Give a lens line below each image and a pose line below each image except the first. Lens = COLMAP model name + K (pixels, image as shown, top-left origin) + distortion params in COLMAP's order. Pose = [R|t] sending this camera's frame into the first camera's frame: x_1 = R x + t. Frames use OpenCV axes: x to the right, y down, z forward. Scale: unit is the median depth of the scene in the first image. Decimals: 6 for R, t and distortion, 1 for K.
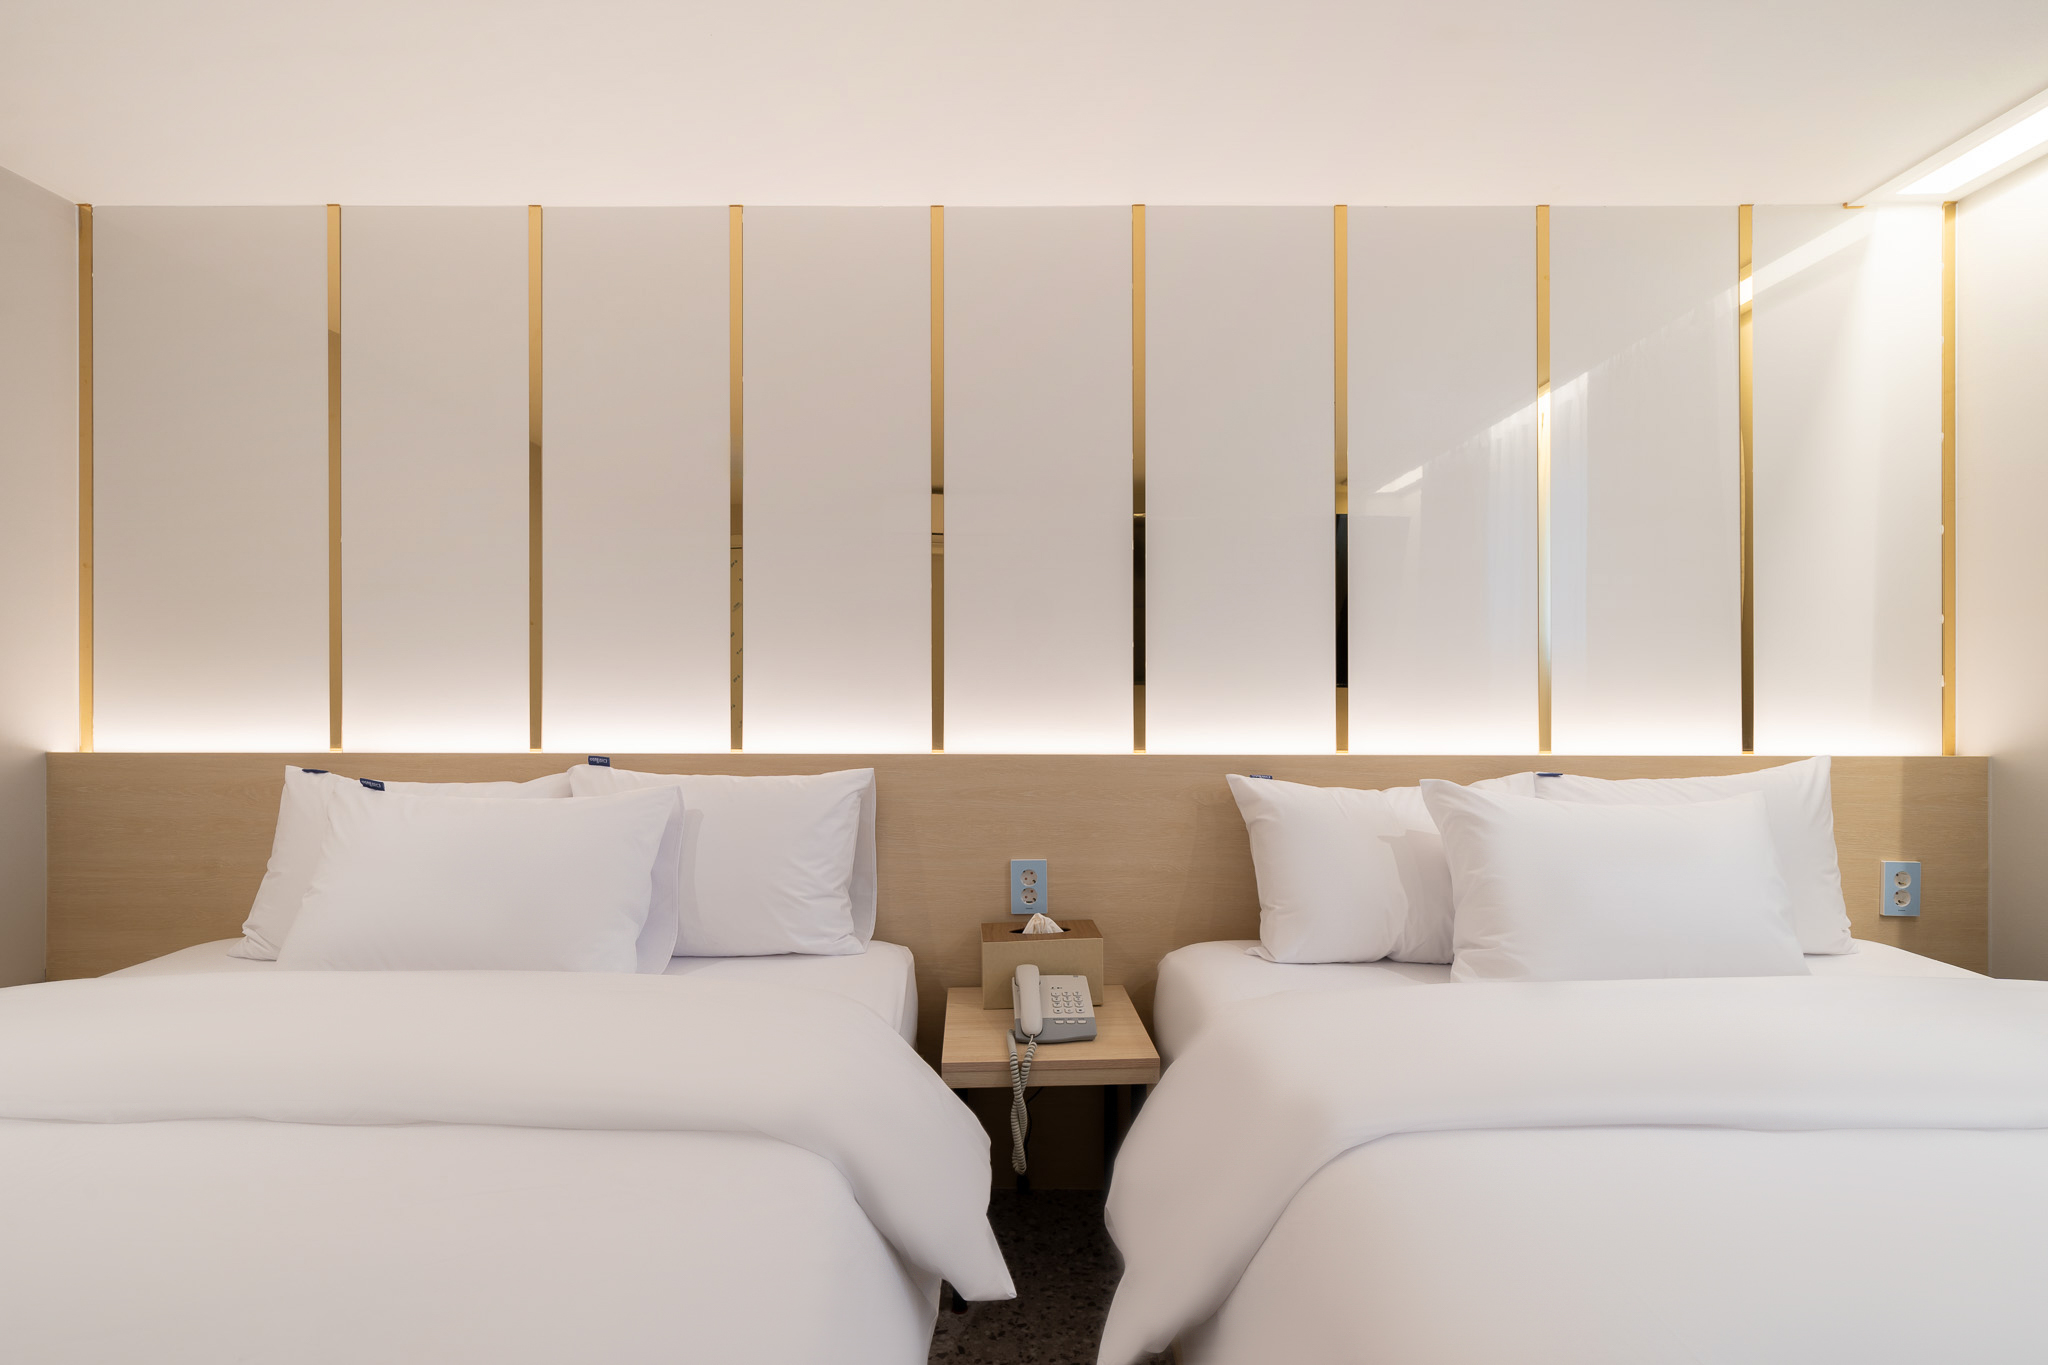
lens RADIAL K [[916.3, 0, 1024.0], [0, 916.3, 682.5], [0, 0, 1]] dist [-0.000944, -0.000481]
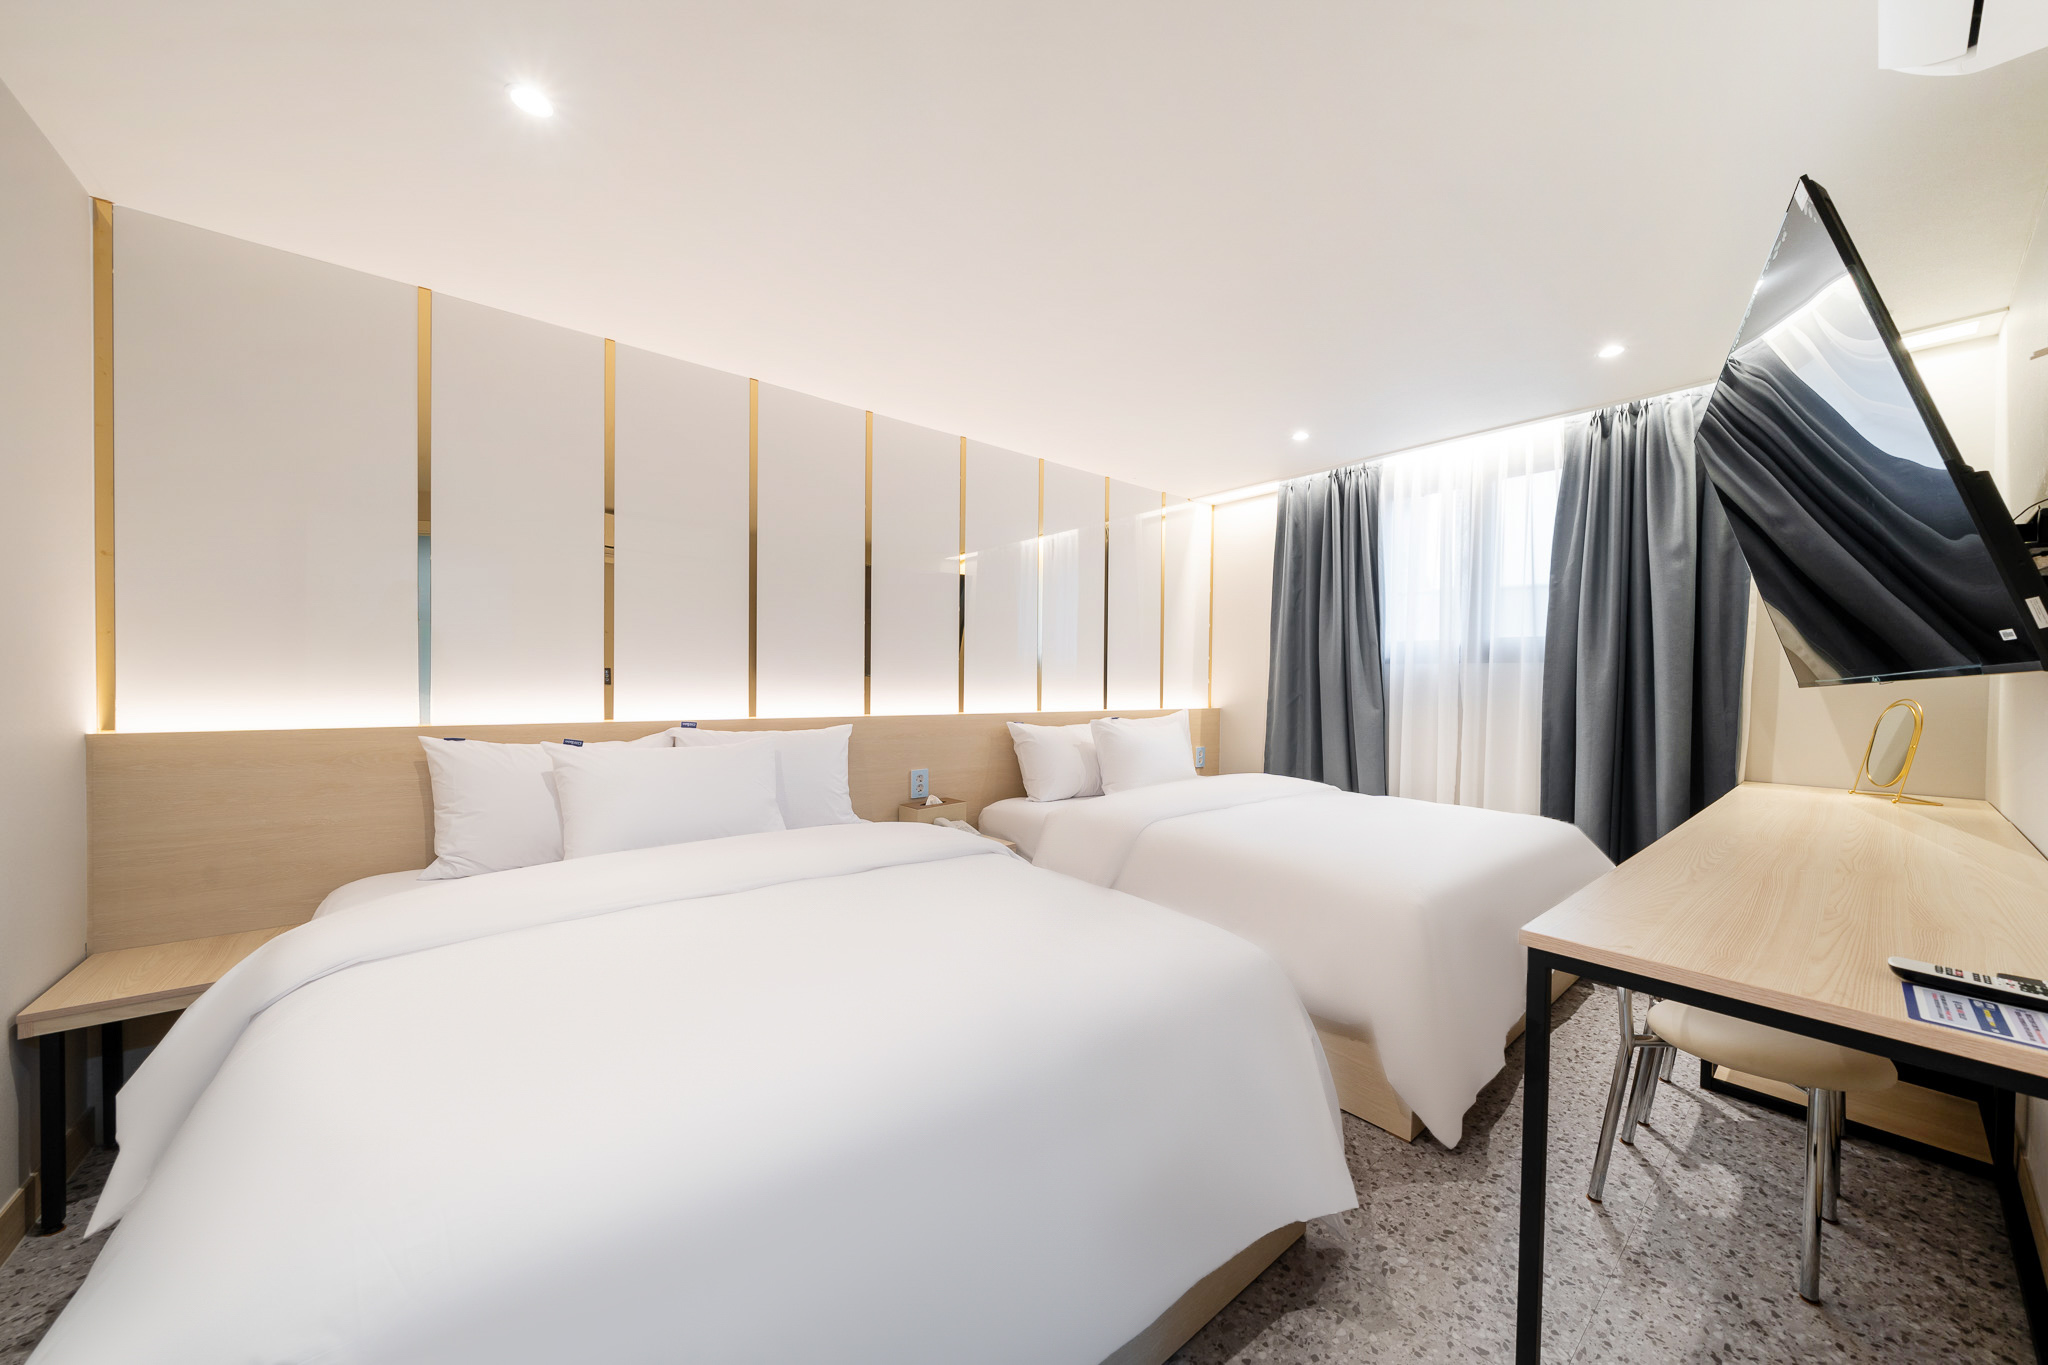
lens RADIAL K [[789.5, 0, 1029.5], [0, 789.5, 672.0], [0, 0, 1]] dist [0.000293, -0.000081]
pose [[0.749783, 0.015401, 0.661505, -0.910891], [-0.019875, 0.999802, -0.000751, -0.014807], [-0.661386, -0.012584, 0.749940, -0.391887]]
